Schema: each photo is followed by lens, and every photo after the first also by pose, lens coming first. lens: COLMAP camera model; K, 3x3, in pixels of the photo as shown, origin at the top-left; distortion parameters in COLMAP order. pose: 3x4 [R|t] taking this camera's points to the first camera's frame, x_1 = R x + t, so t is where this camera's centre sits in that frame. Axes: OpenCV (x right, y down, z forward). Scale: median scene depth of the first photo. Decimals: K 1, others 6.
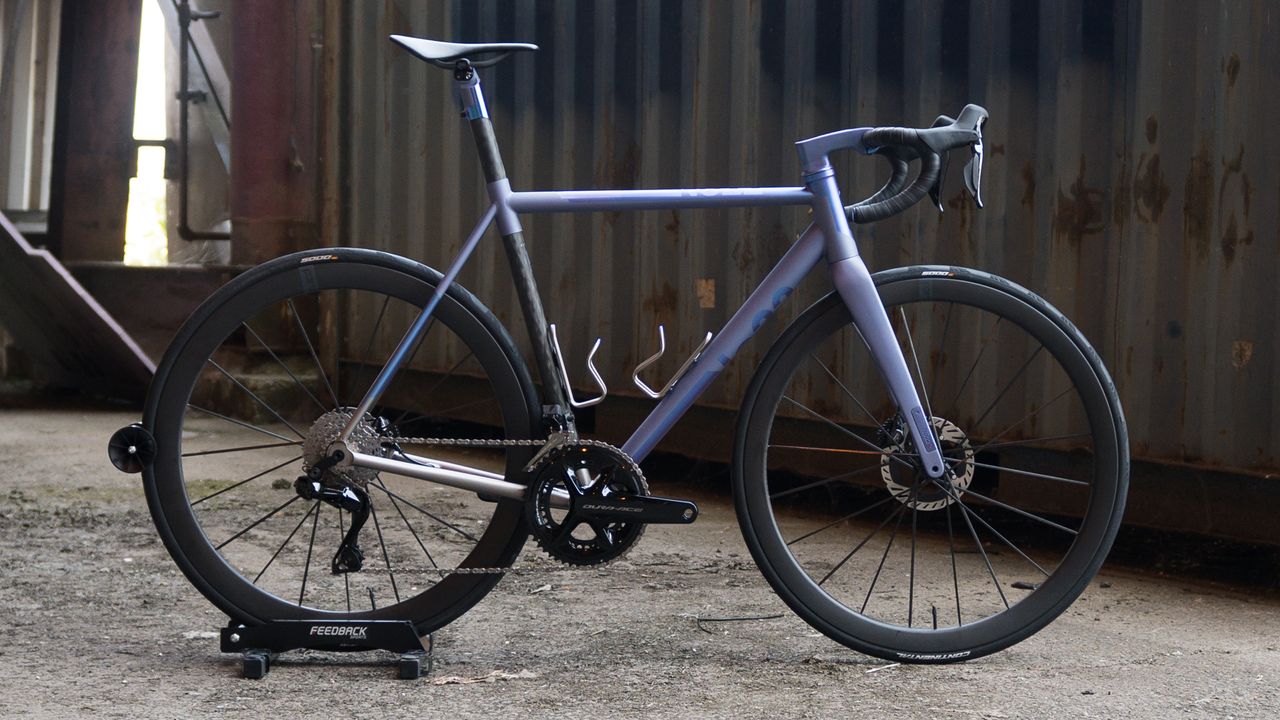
lens RADIAL K [[1529.0, 0, 640.0], [0, 1529.0, 360.0], [0, 0, 1]] dist [0.007817, 0.022387]
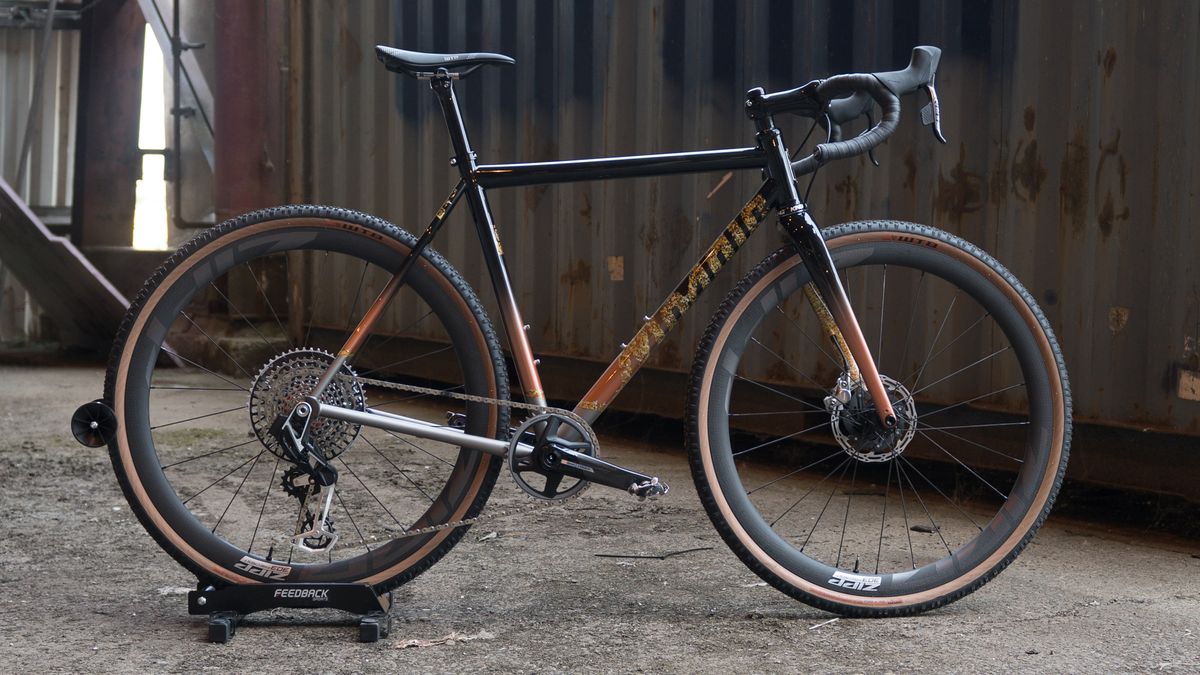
lens RADIAL K [[1492.6, 0, 600.0], [0, 1492.6, 337.5], [0, 0, 1]] dist [0.018967, 0.004881]
pose [[0.999968, -0.007432, 0.002864, 0.018274], [0.007422, 0.999967, 0.003354, 0.003834], [-0.002889, -0.003333, 0.999990, -0.098987]]
